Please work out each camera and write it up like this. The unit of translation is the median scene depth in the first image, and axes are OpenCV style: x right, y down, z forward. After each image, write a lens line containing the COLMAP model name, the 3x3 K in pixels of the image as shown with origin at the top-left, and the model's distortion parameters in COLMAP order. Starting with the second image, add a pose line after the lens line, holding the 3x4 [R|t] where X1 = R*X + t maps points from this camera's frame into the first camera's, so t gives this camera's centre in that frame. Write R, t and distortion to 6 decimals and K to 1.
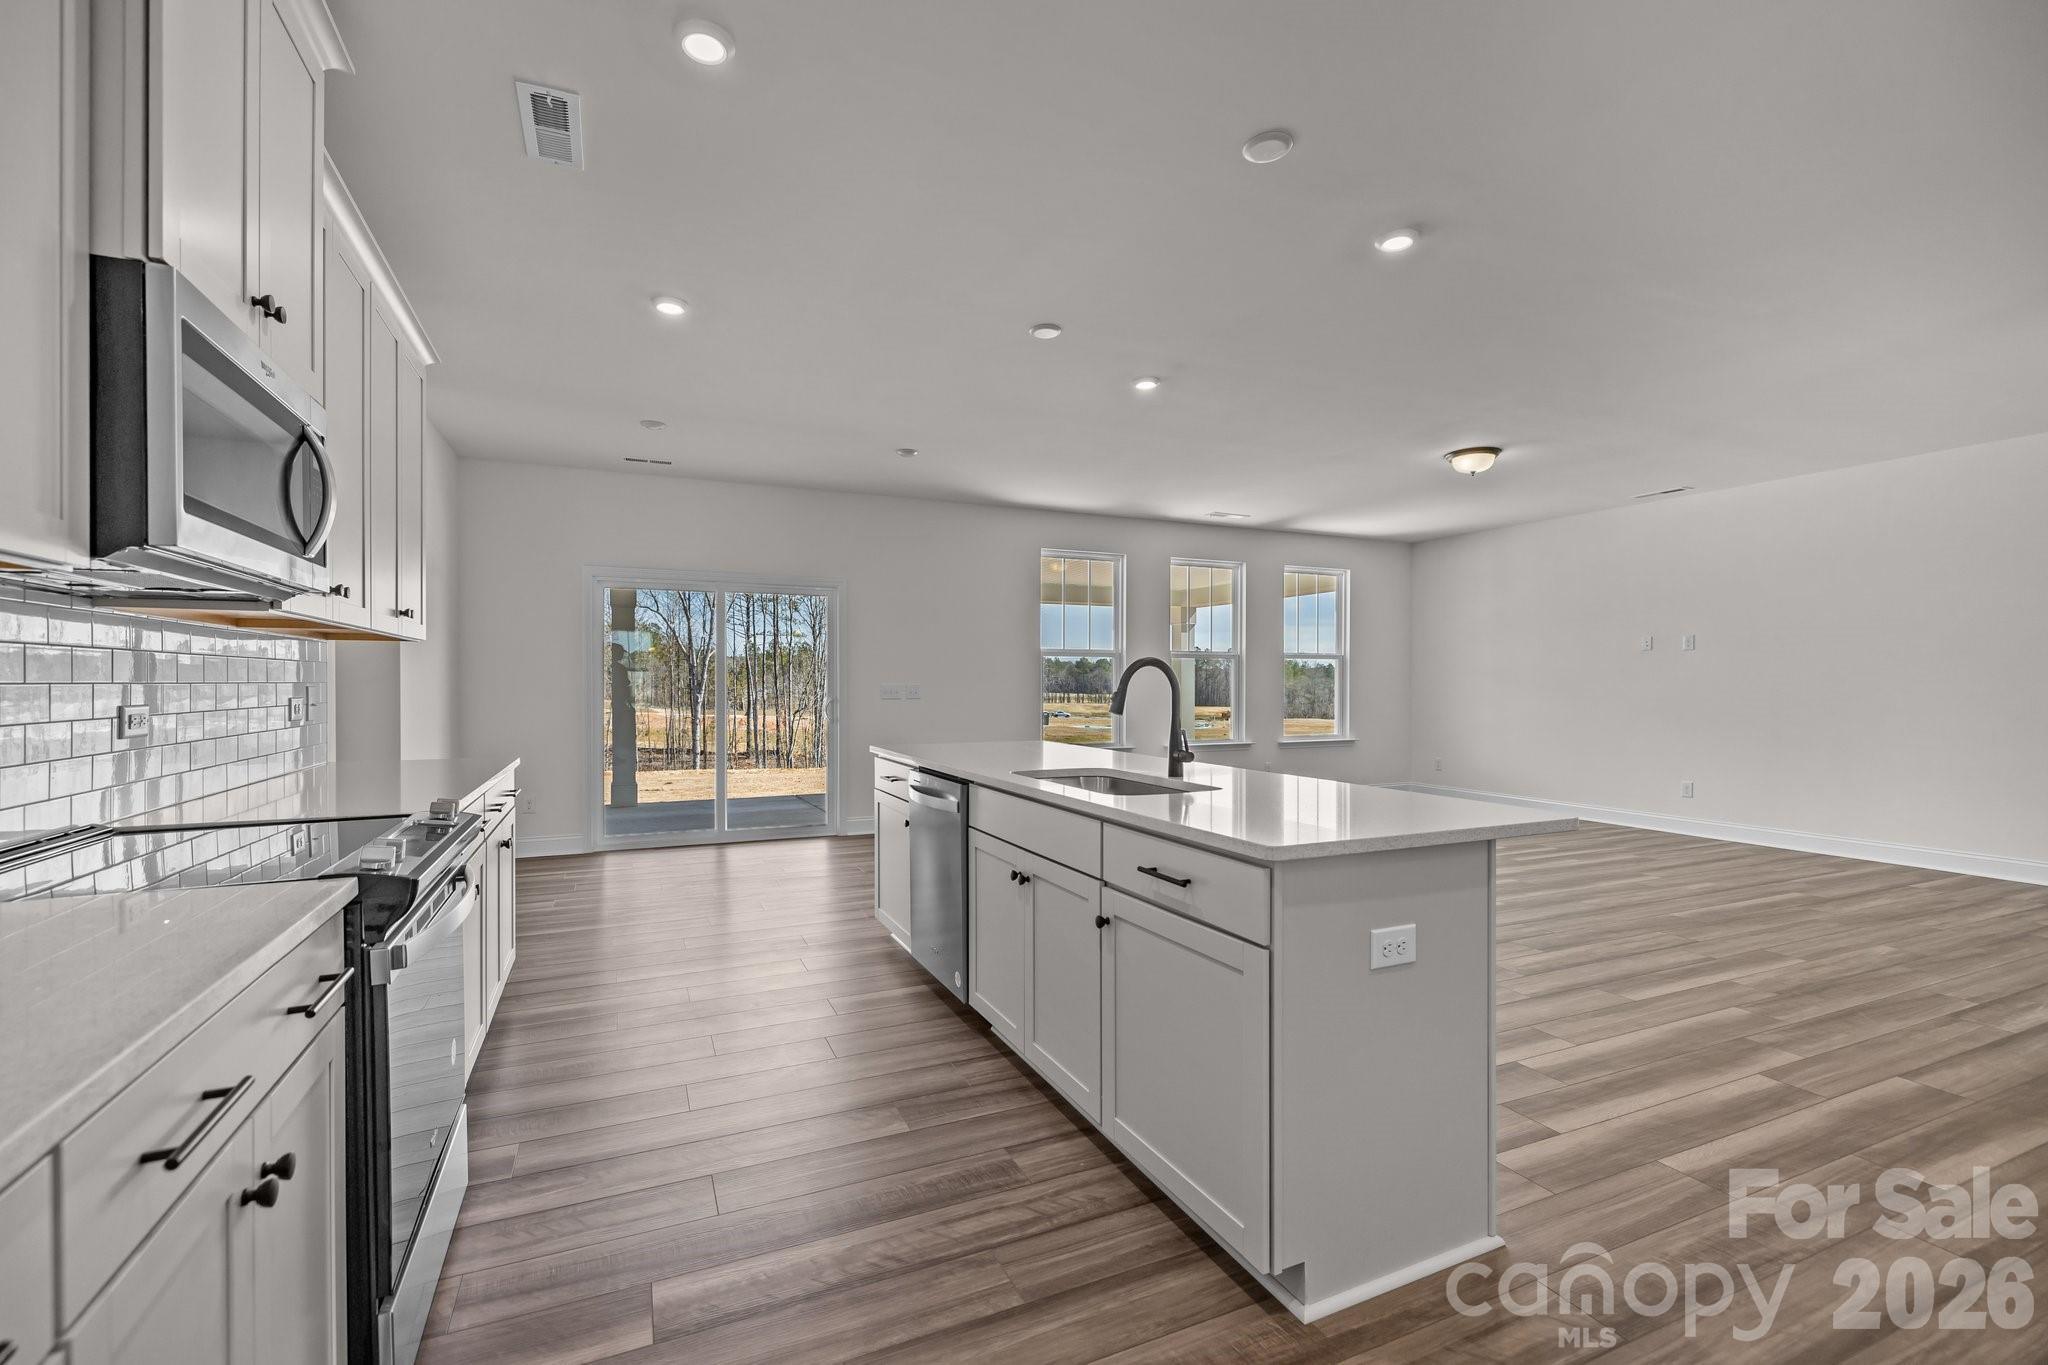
lens RADIAL K [[872.2, 0, 1011.8], [0, 872.2, 682.7], [0, 0, 1]] dist [0.000018, -0.000332]
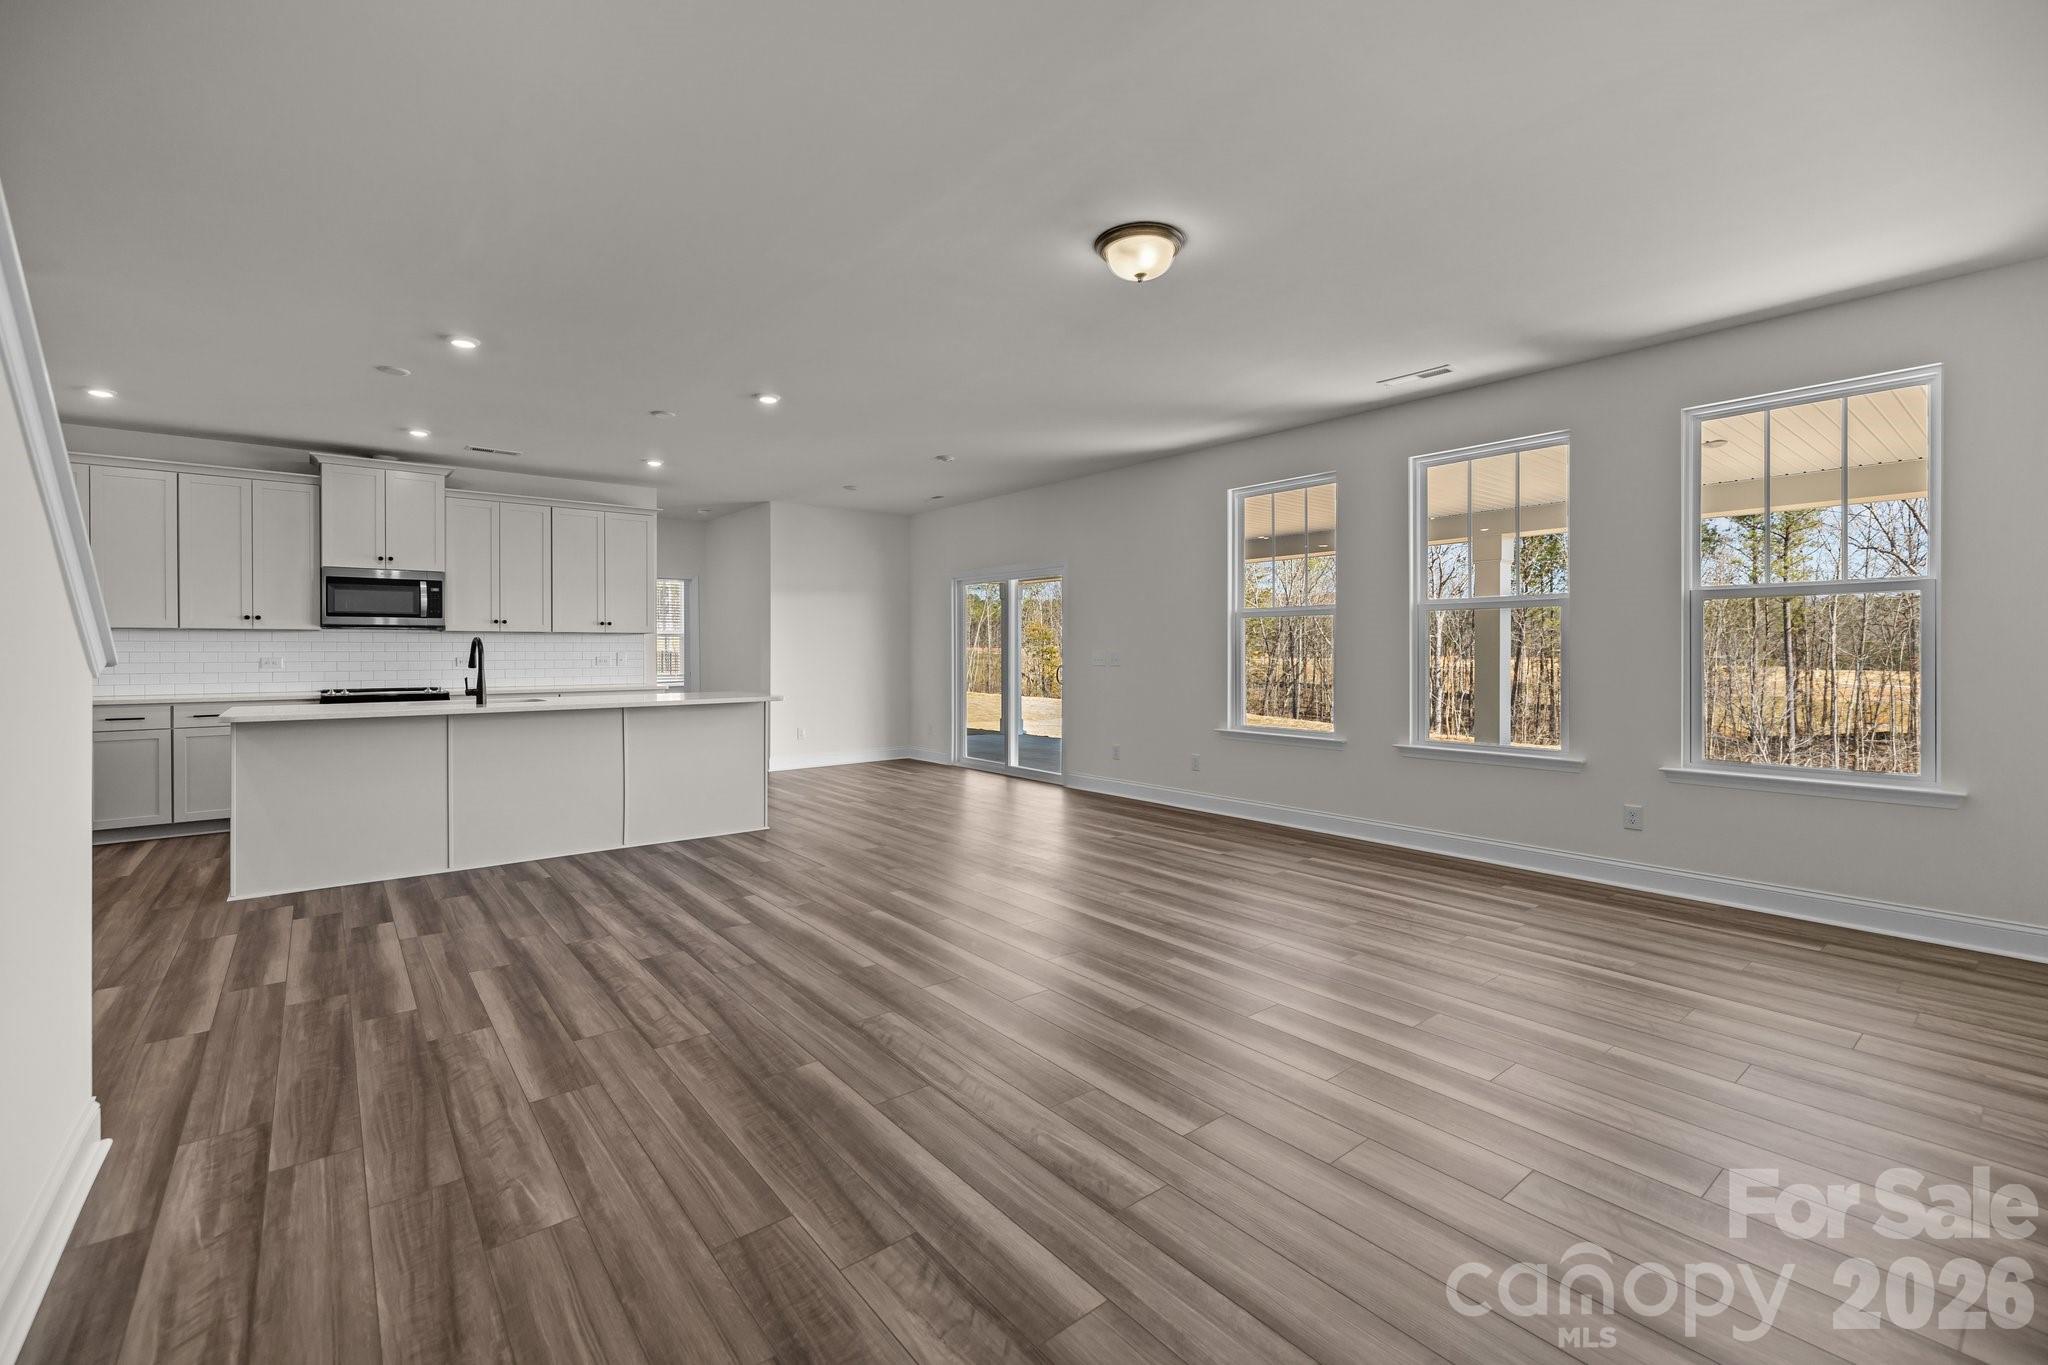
lens RADIAL K [[860.9, 0, 996.0], [0, 860.9, 665.9], [0, 0, 1]] dist [0.008613, -0.005420]
pose [[0.246767, 0.014425, -0.968968, 1.371747], [0.003452, 0.999870, 0.015764, 0.001195], [0.969069, -0.007235, 0.246685, 1.015184]]
